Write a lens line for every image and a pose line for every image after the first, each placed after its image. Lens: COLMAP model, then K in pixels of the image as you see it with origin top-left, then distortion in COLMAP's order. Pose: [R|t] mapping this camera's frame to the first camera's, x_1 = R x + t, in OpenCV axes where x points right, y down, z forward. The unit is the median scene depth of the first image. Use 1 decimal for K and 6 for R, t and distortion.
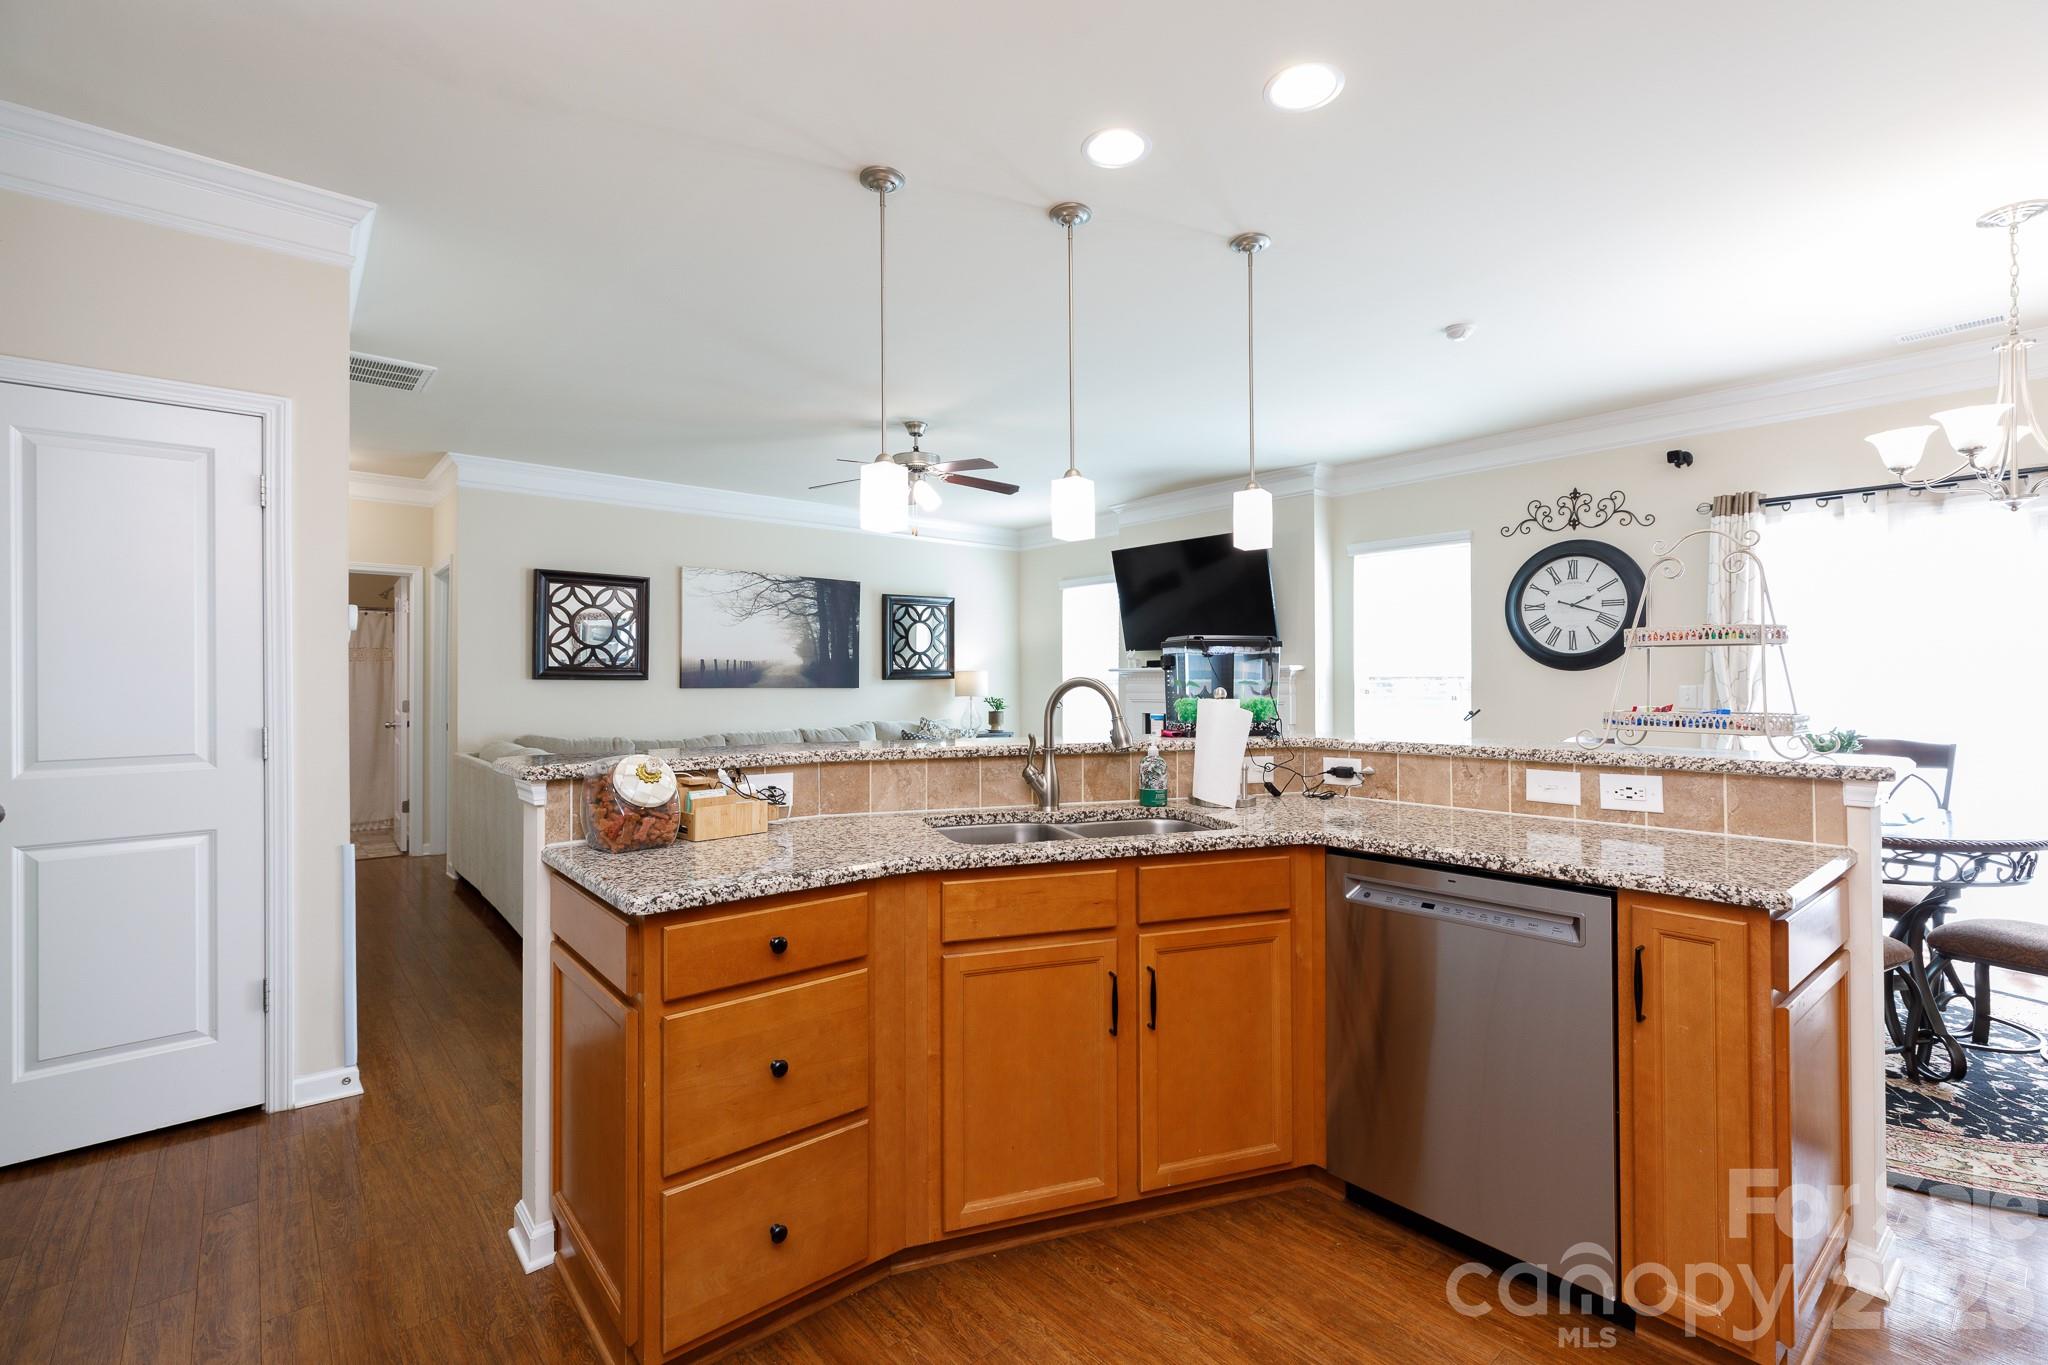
lens RADIAL K [[909.0, 0, 1022.1], [0, 909.0, 673.8], [0, 0, 1]] dist [0.000460, 0.000140]
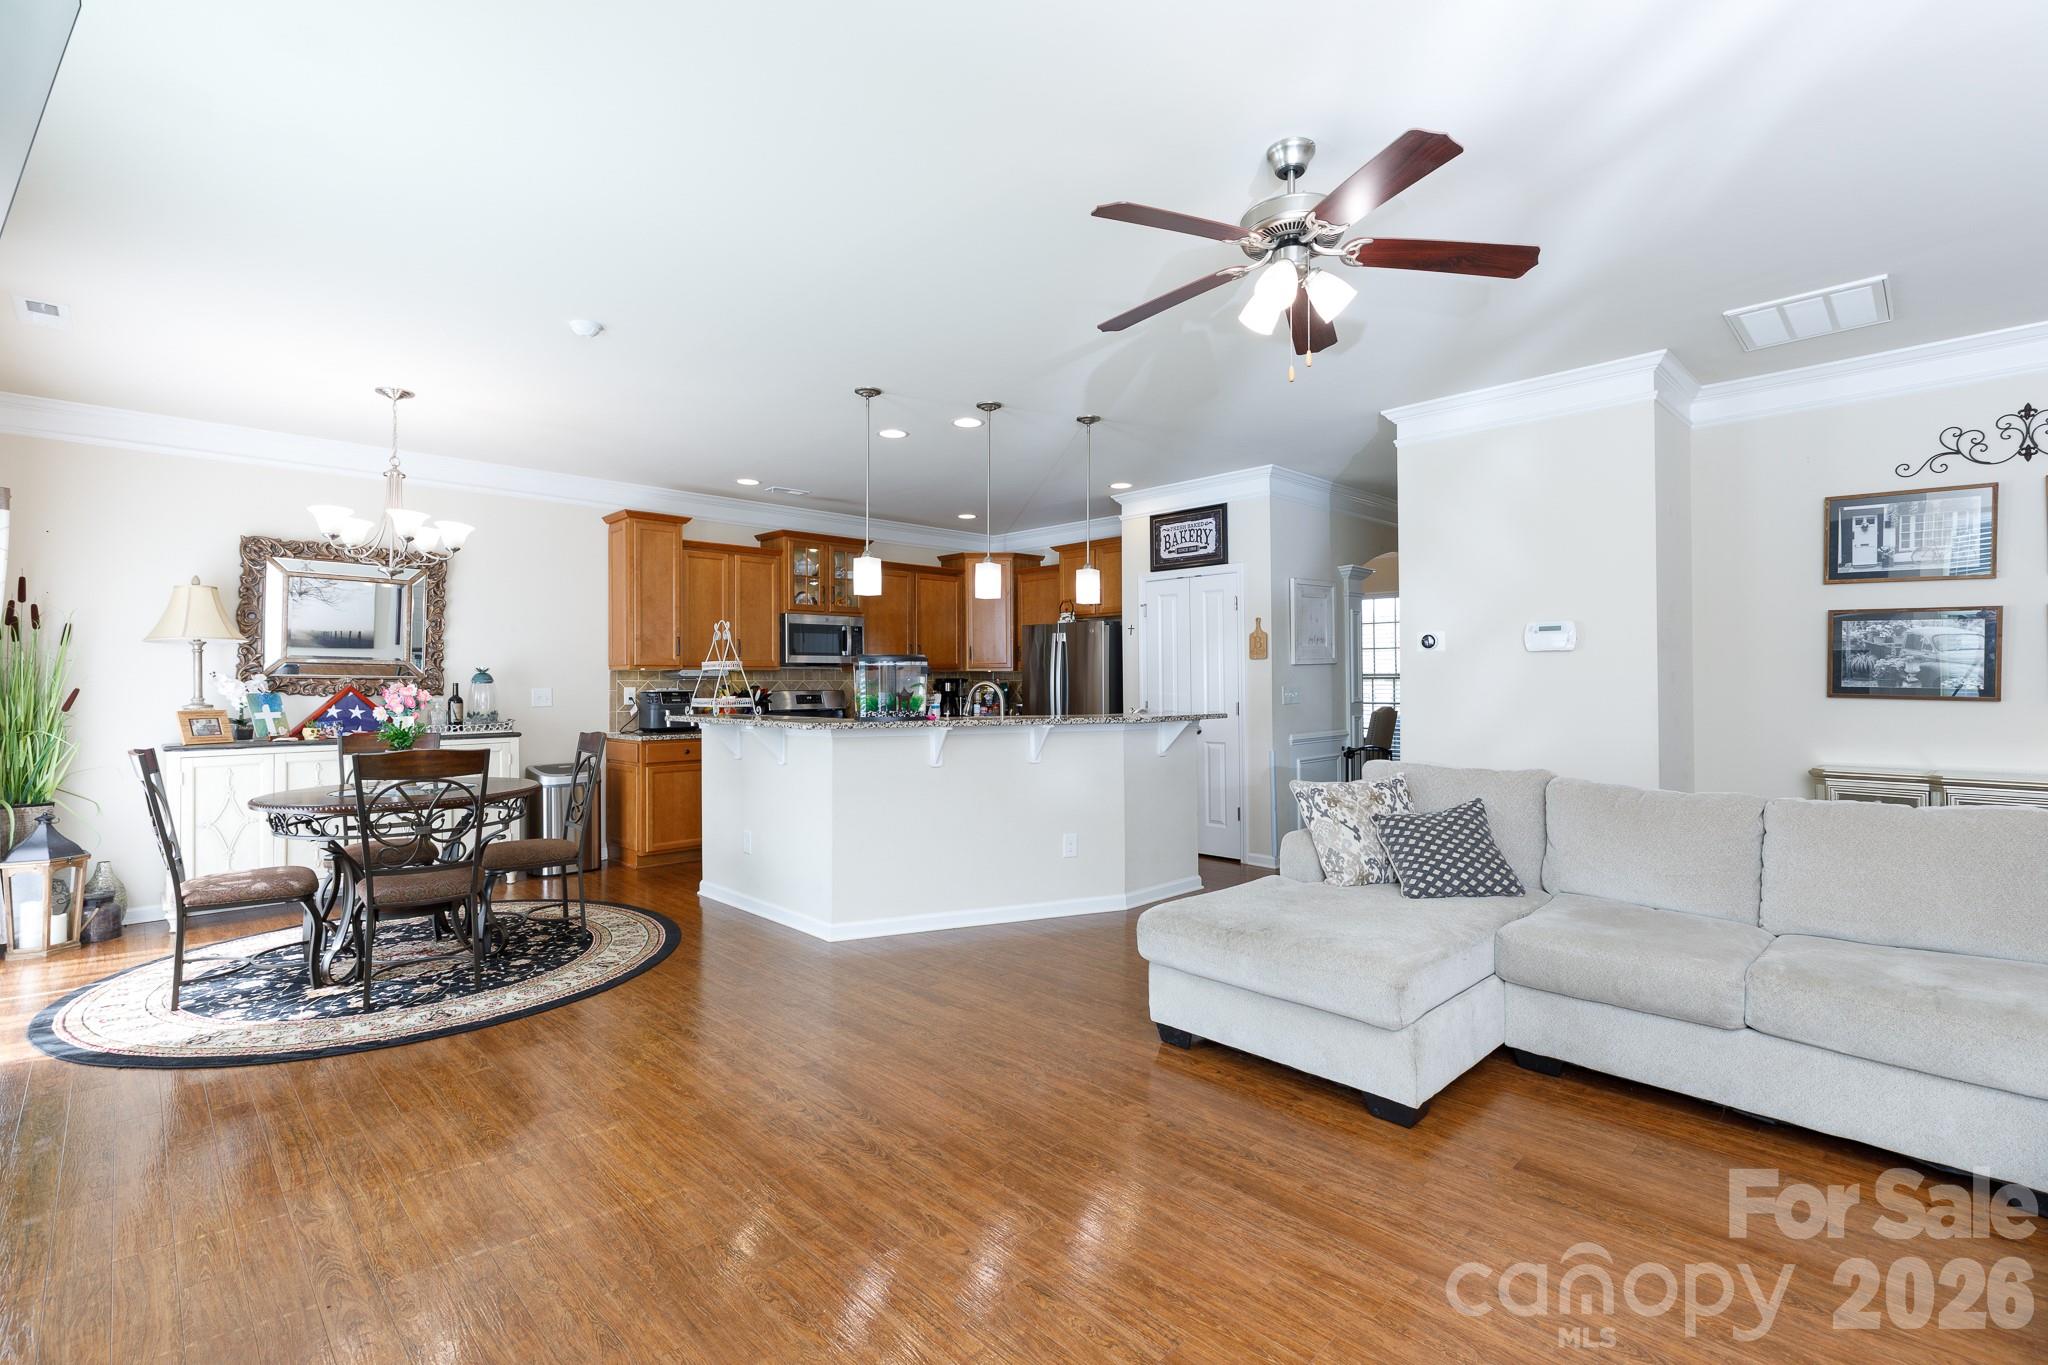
lens RADIAL K [[919.5, 0, 1023.5], [0, 919.5, 672.8], [0, 0, 1]] dist [0.003239, -0.000010]
pose [[-0.997486, 0.005910, -0.070611, 0.049818], [0.007107, 0.999835, -0.016711, 0.007942], [0.070501, -0.017171, -0.997364, 1.197252]]
